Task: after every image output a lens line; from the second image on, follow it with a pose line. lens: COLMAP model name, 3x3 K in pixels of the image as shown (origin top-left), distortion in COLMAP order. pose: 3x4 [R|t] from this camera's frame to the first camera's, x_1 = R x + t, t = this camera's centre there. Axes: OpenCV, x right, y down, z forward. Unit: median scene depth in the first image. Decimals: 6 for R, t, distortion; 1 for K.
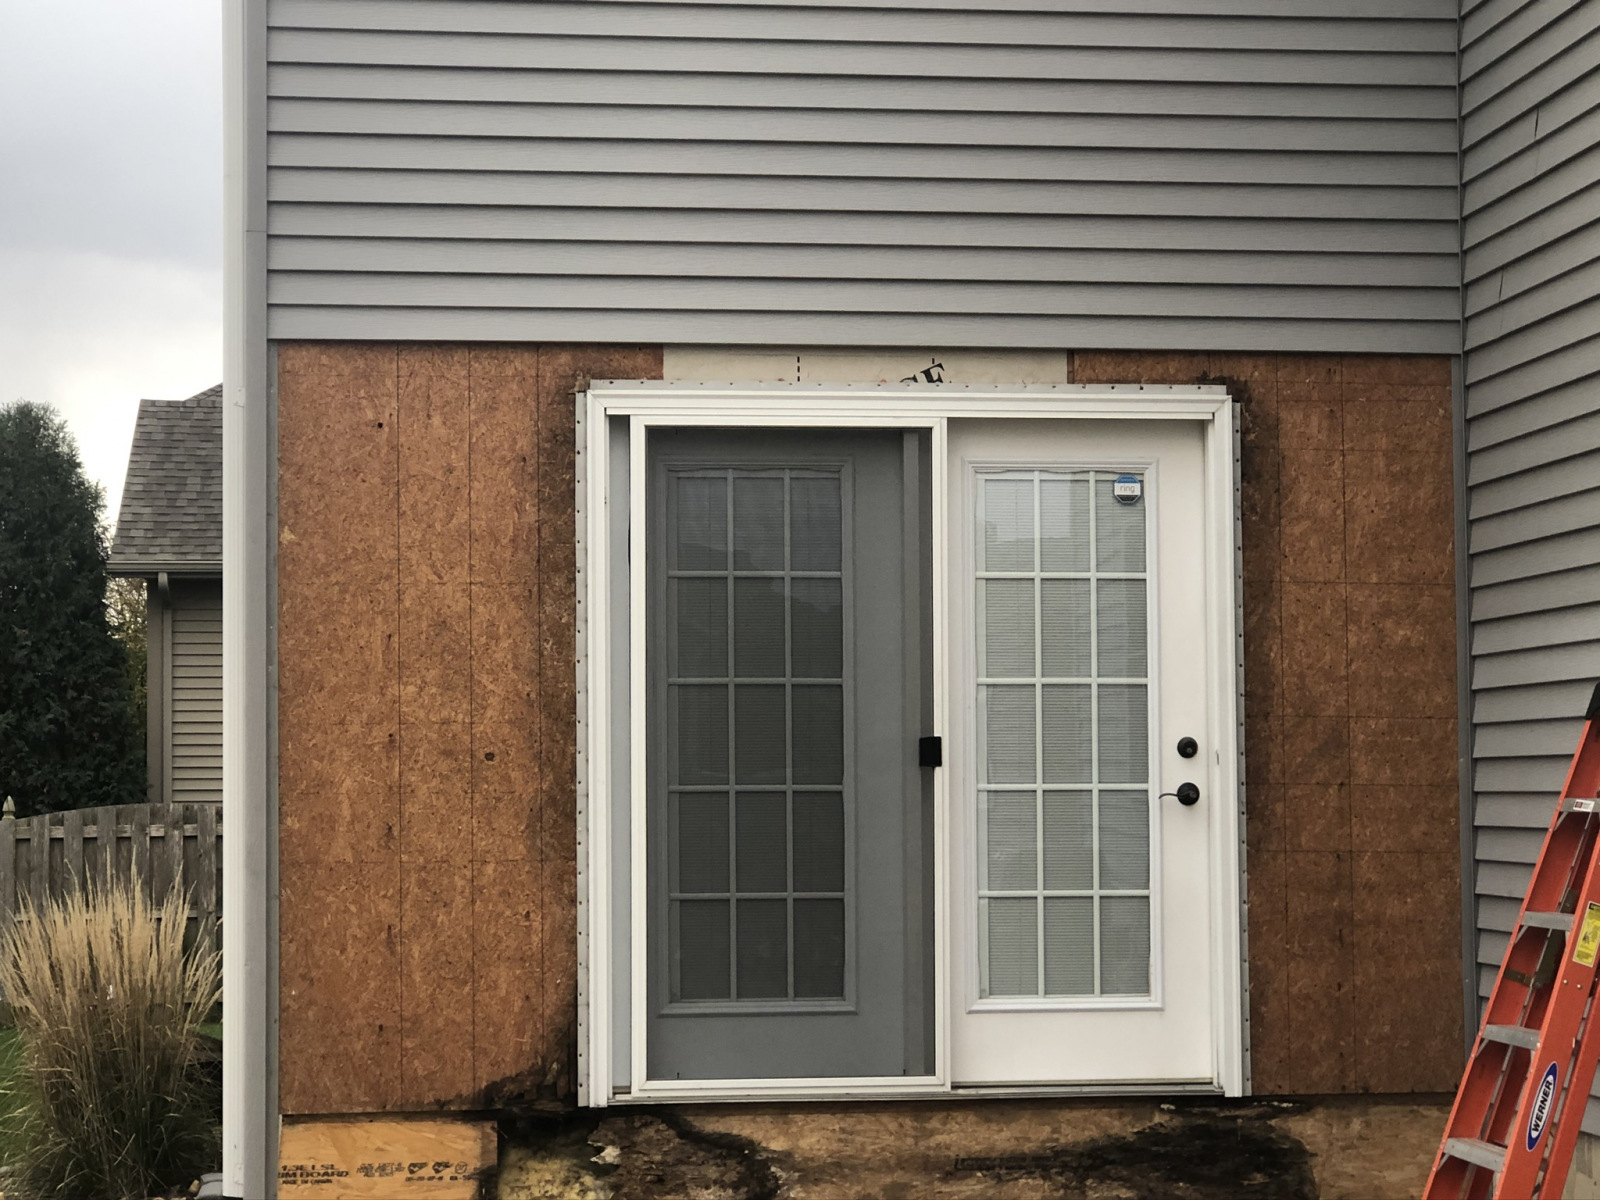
lens RADIAL K [[3266.6, 0, 755.1], [0, 3266.6, 634.5], [0, 0, 1]] dist [0.040544, 0.000000]
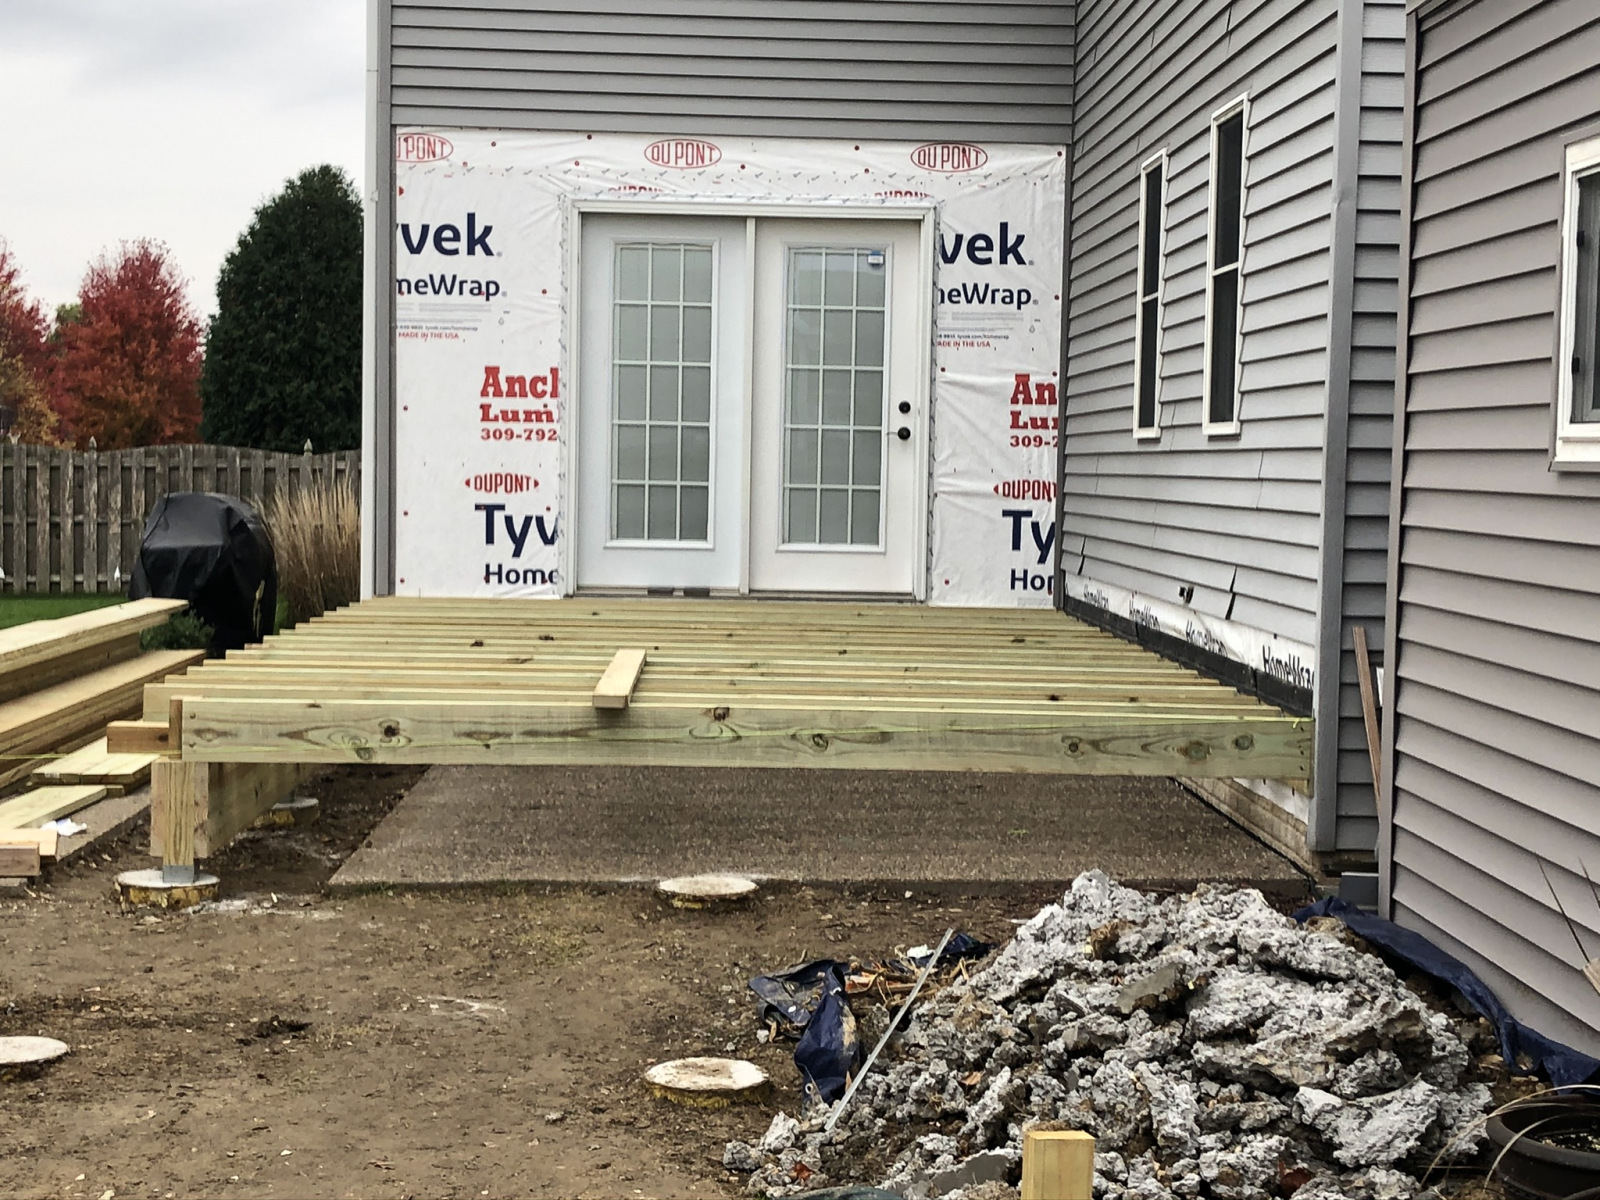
lens RADIAL K [[2586.8, 0, 764.3], [0, 2586.8, 651.8], [0, 0, 1]] dist [0.166015, 0.000000]
pose [[0.997323, 0.031679, -0.065901, 0.156865], [-0.023725, 0.992712, 0.118149, 0.001767], [0.069163, -0.116269, 0.990807, -0.434854]]
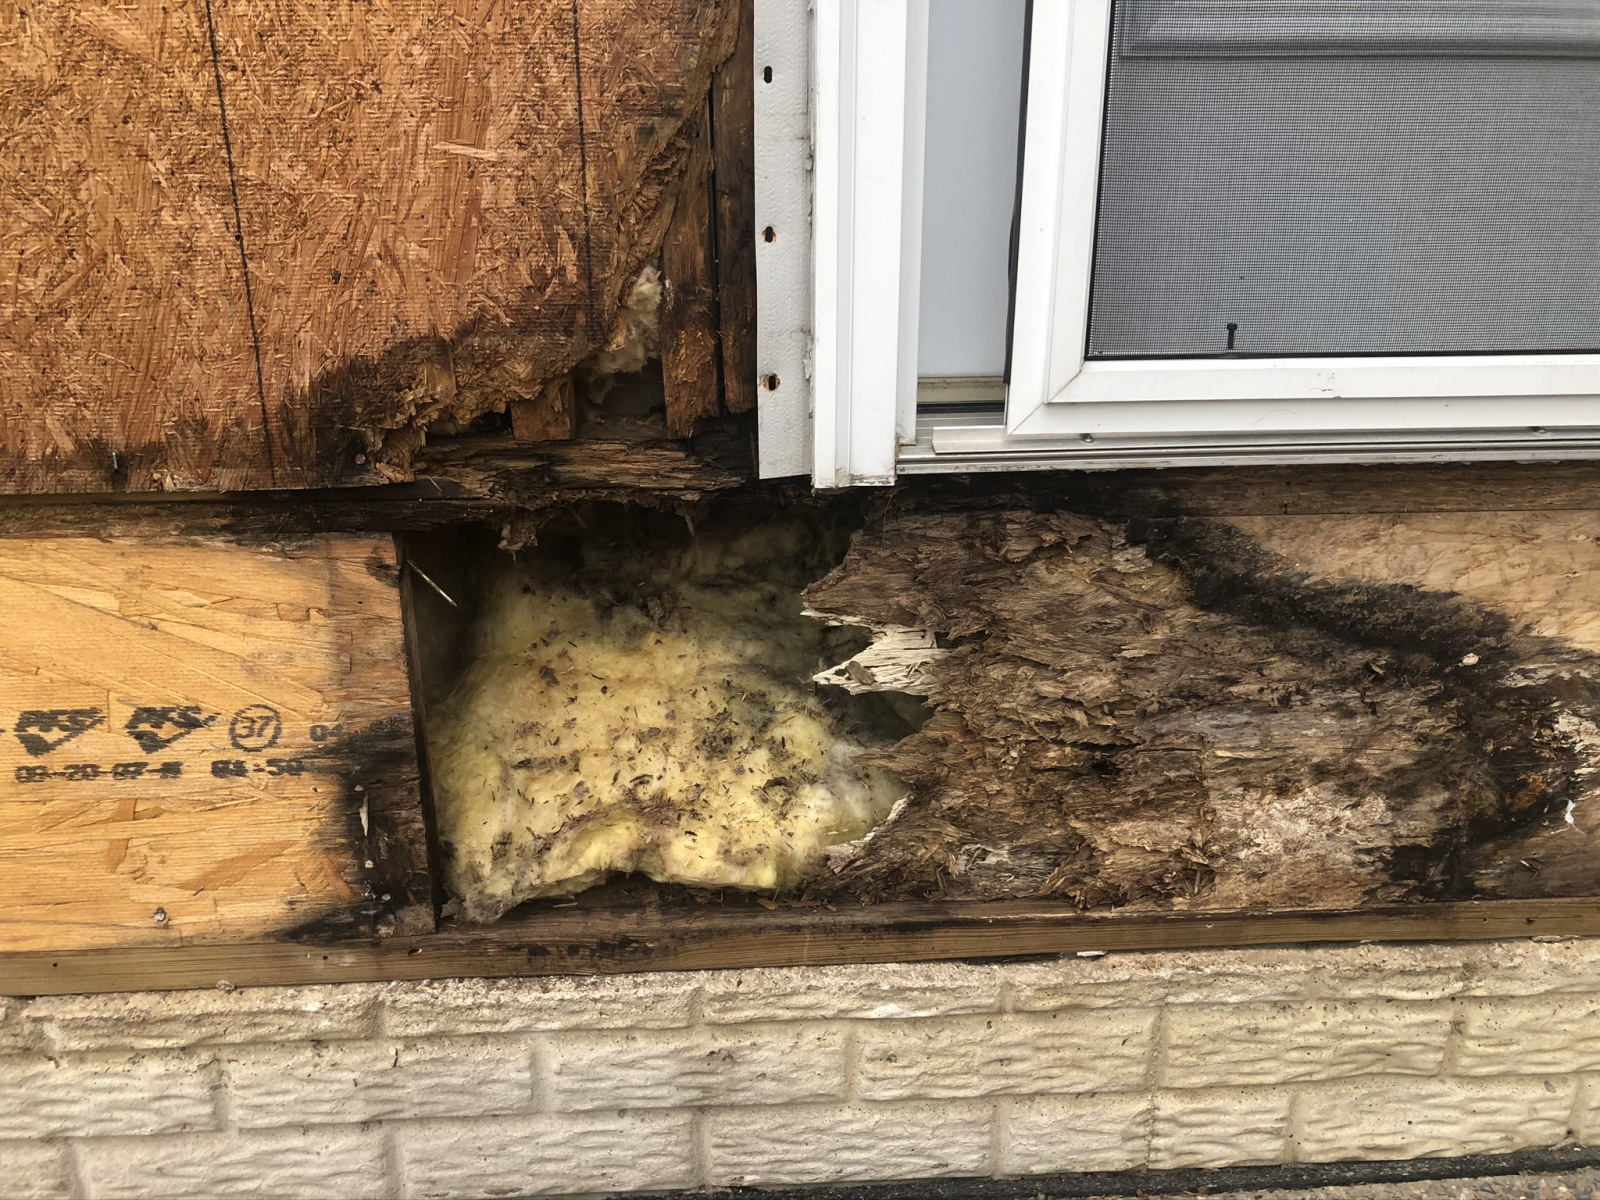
lens RADIAL K [[1309.9, 0, 835.3], [0, 1309.9, 574.4], [0, 0, 1]] dist [0.057536, -0.079346]
pose [[0.999948, 0.009670, -0.003098, -0.048438], [-0.008036, 0.940129, 0.340723, 0.120012], [0.006207, -0.340680, 0.940159, 0.910874]]
